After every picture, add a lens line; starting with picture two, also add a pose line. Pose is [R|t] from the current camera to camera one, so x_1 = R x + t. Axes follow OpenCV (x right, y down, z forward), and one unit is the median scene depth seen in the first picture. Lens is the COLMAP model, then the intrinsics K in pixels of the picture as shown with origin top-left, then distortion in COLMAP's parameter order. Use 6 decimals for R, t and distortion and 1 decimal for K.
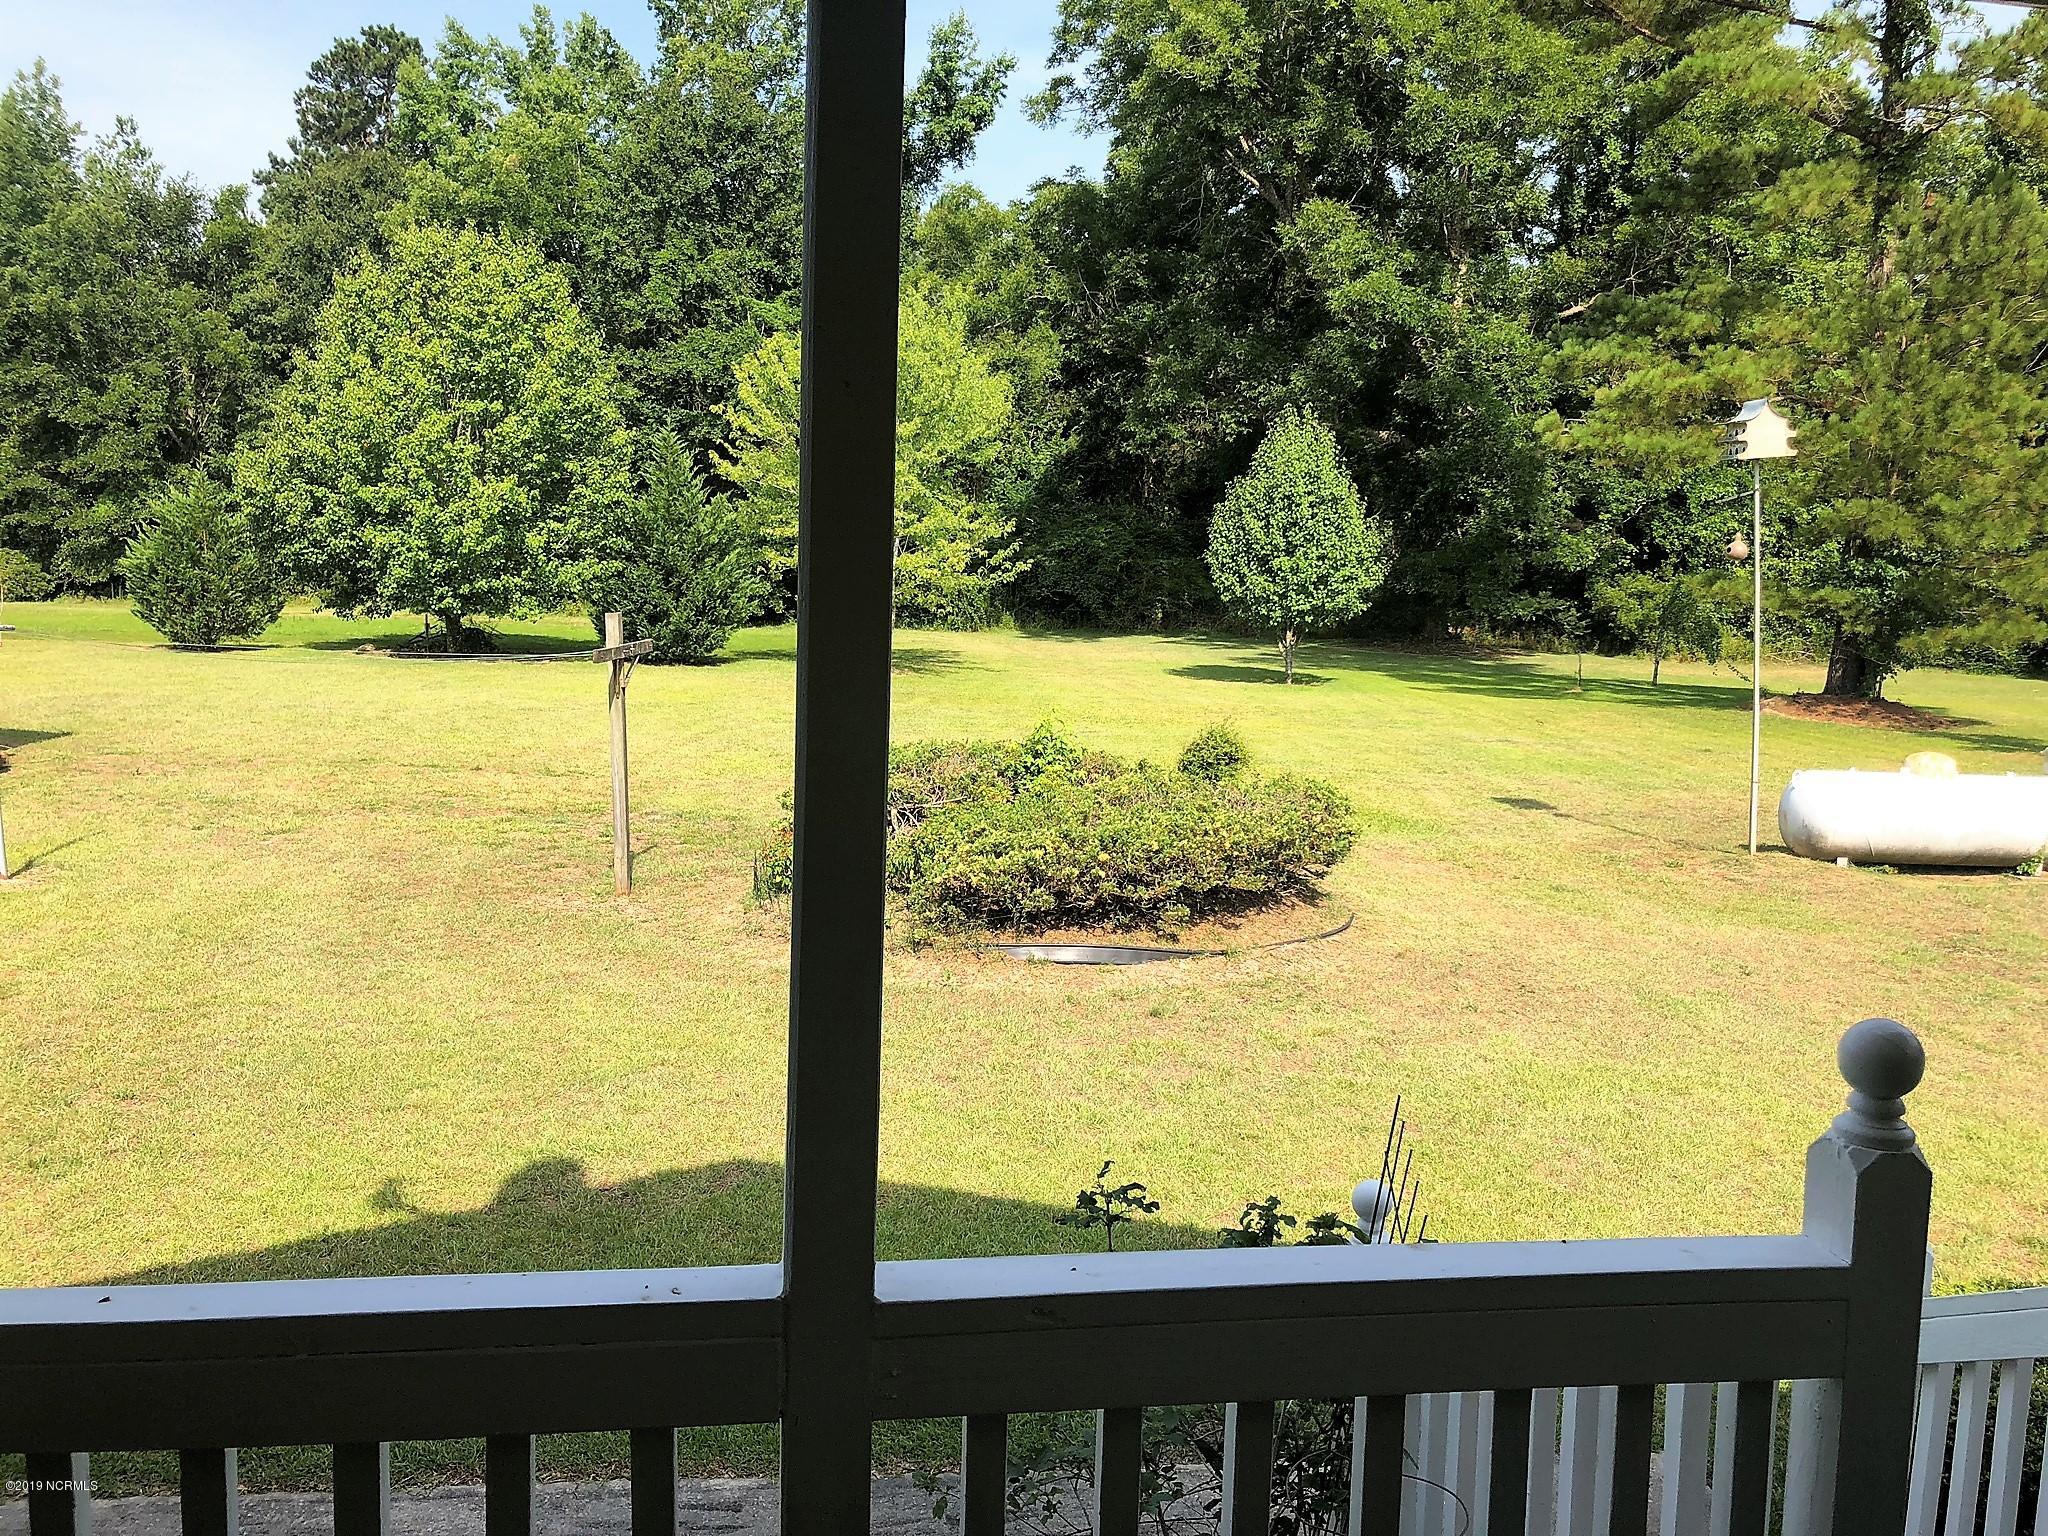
lens RADIAL K [[1692.1, 0, 1019.5], [0, 1692.1, 772.1], [0, 0, 1]] dist [0.010451, 0.007155]
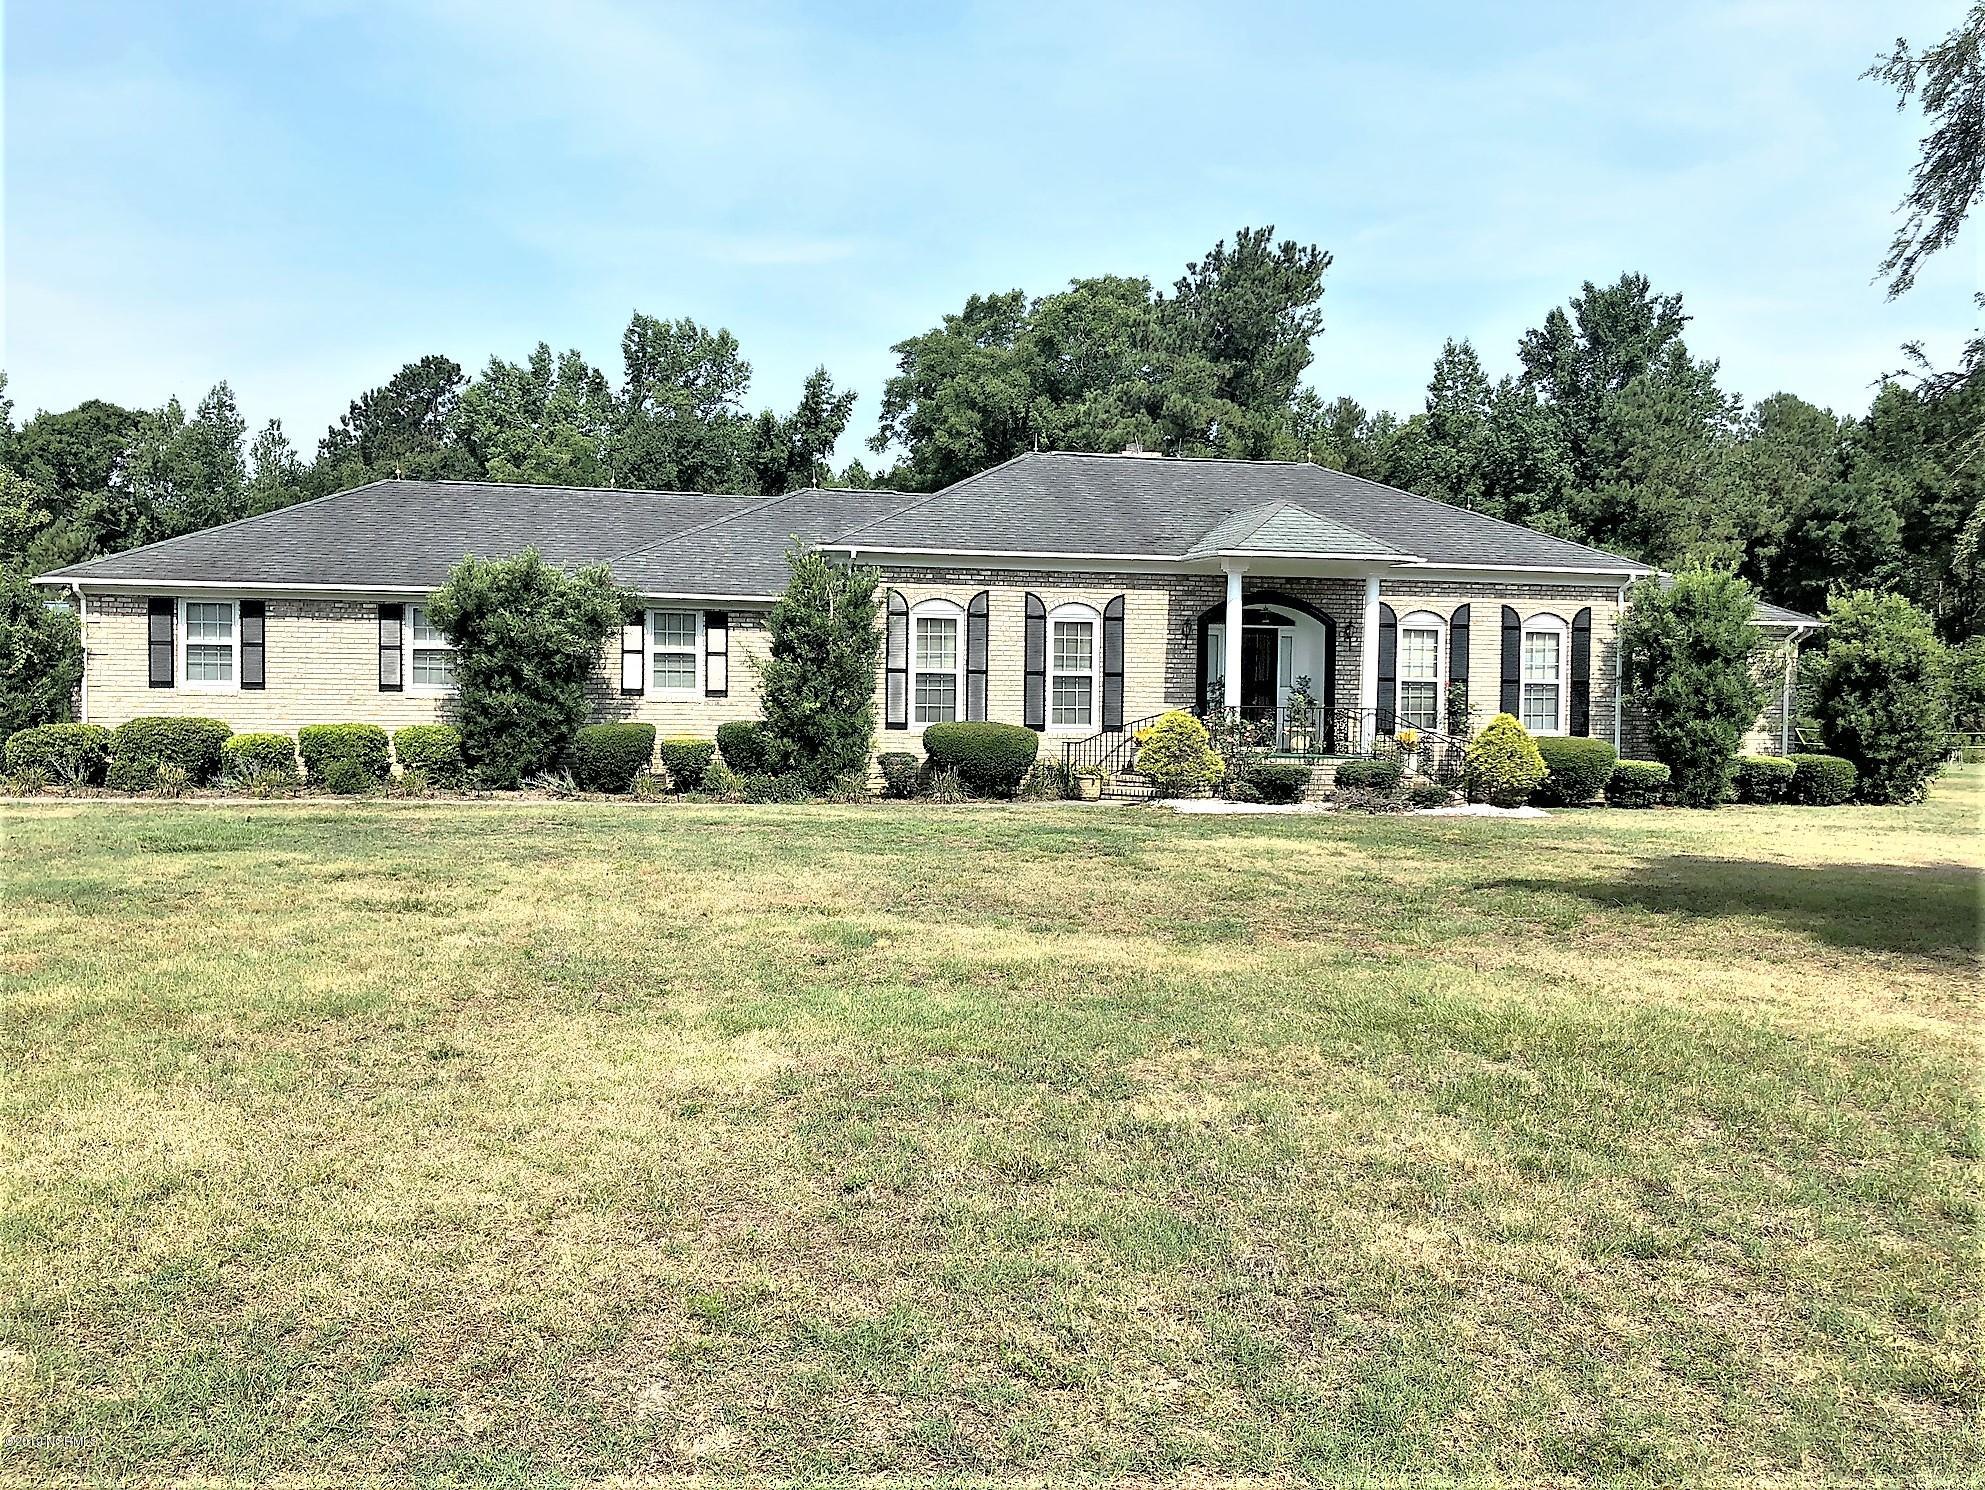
lens RADIAL K [[1627.6, 0, 986.7], [0, 1627.6, 770.3], [0, 0, 1]] dist [0.010398, -0.003835]
pose [[0.995935, -0.022141, 0.087308, -0.040228], [0.029540, 0.995996, -0.084378, 0.144596], [-0.085090, 0.086614, 0.992602, -0.976840]]
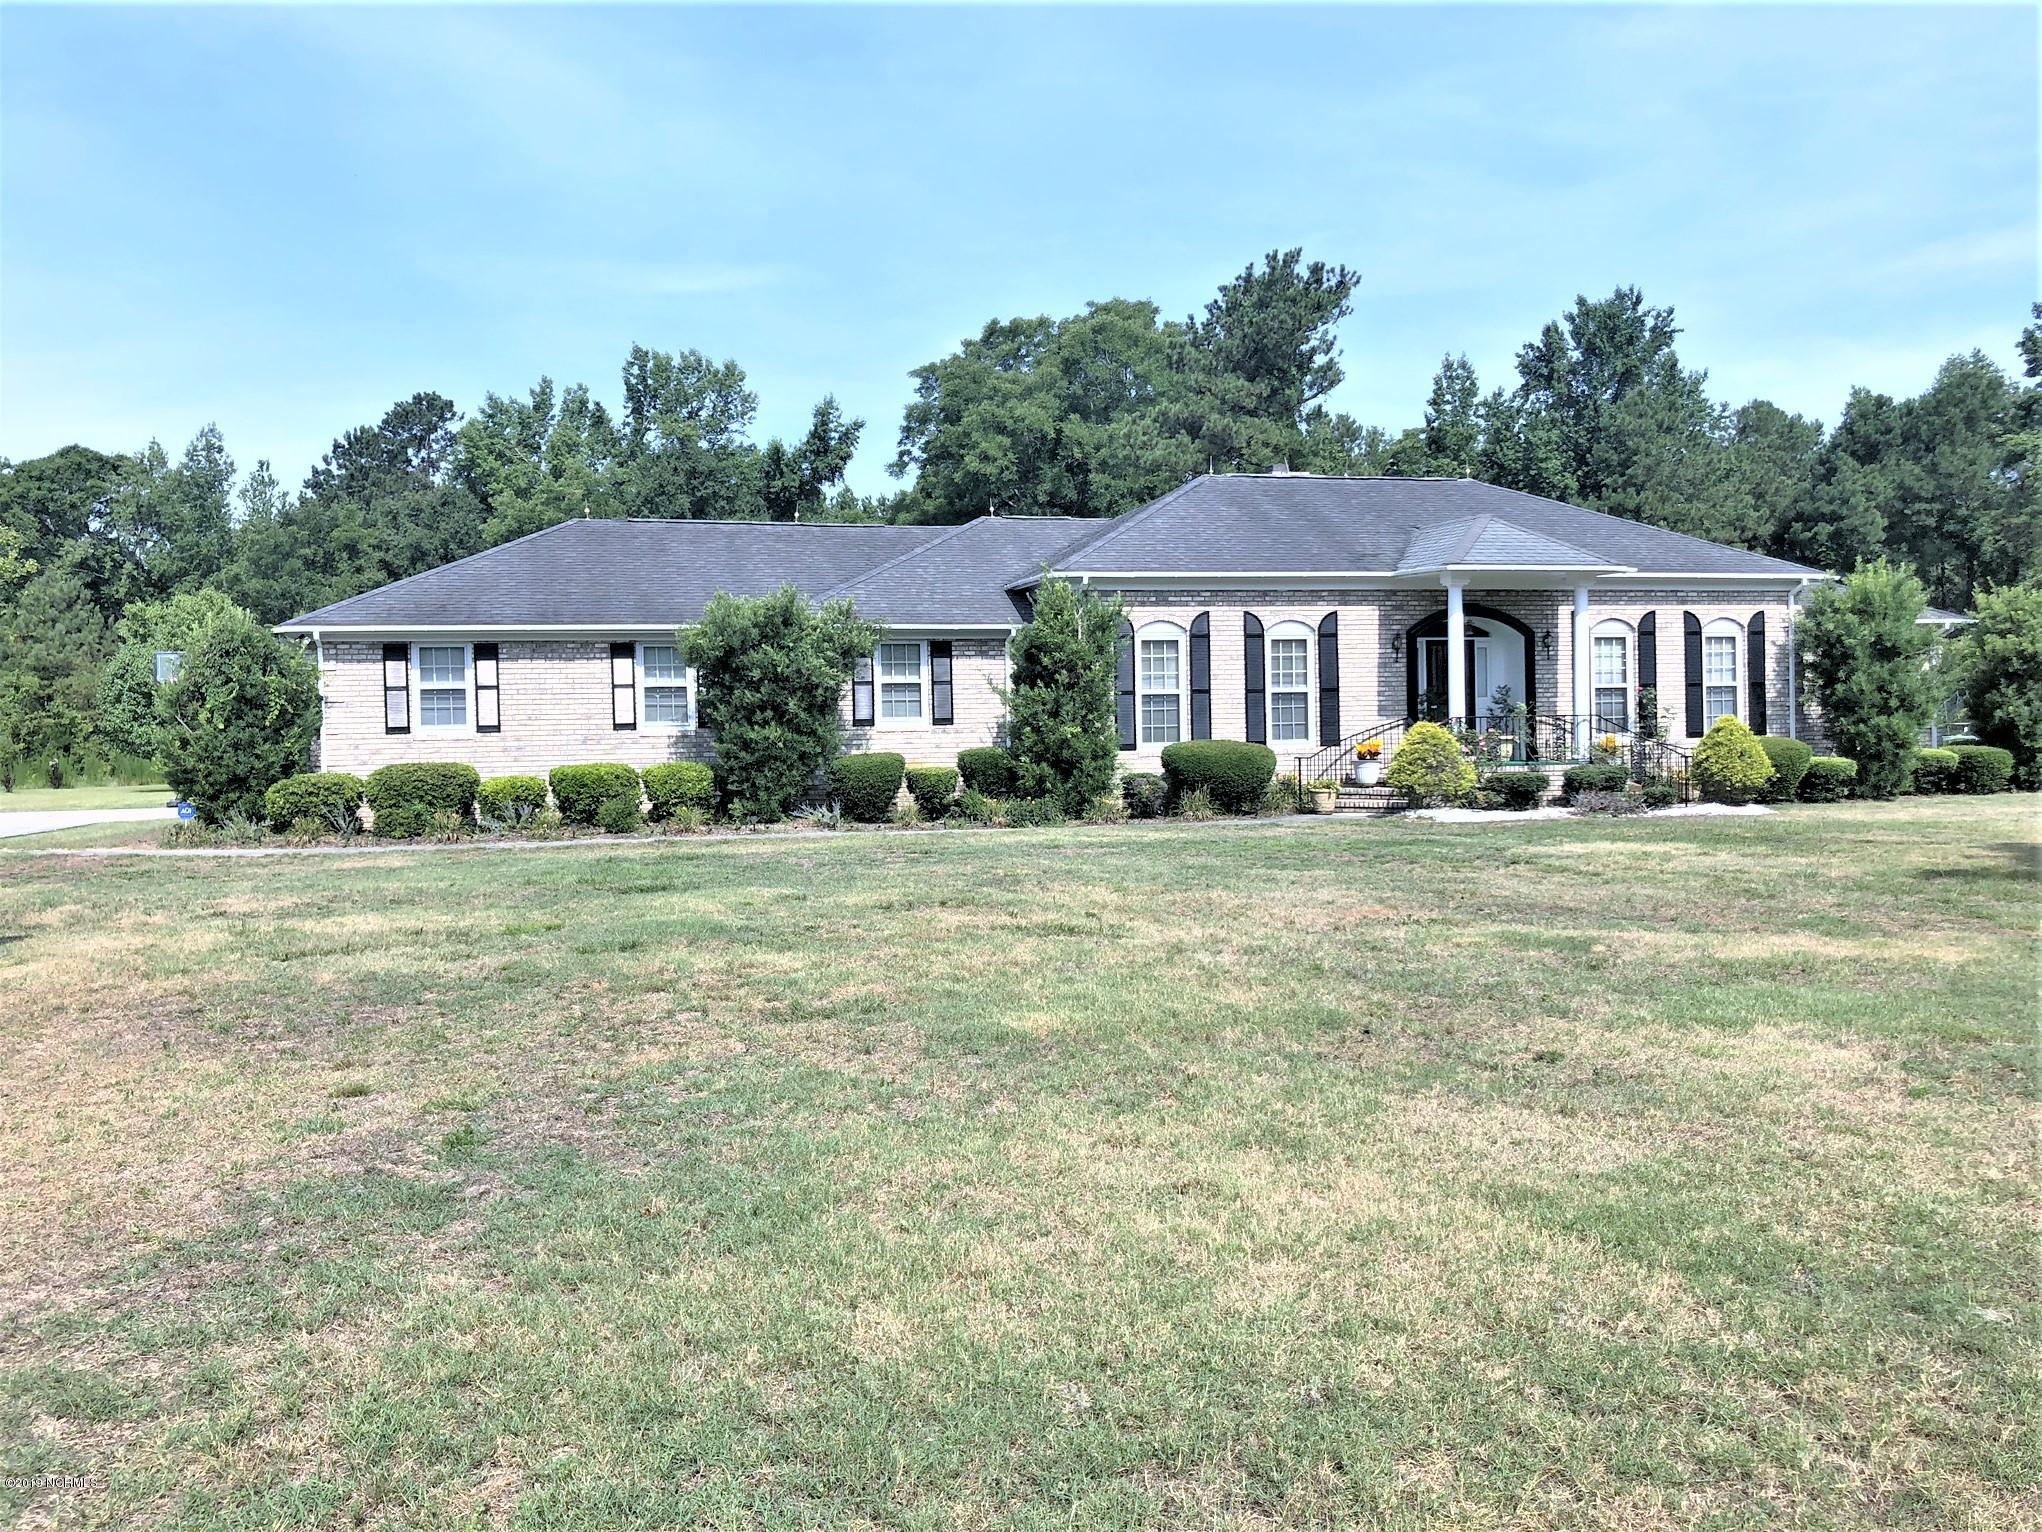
lens RADIAL K [[1628.2, 0, 1023.3], [0, 1628.2, 769.9], [0, 0, 1]] dist [0.005079, 0.009887]
pose [[0.988229, -0.055258, 0.142656, -0.166647], [0.069257, 0.993055, -0.095108, 0.139473], [-0.136410, 0.103868, 0.985192, -0.972725]]
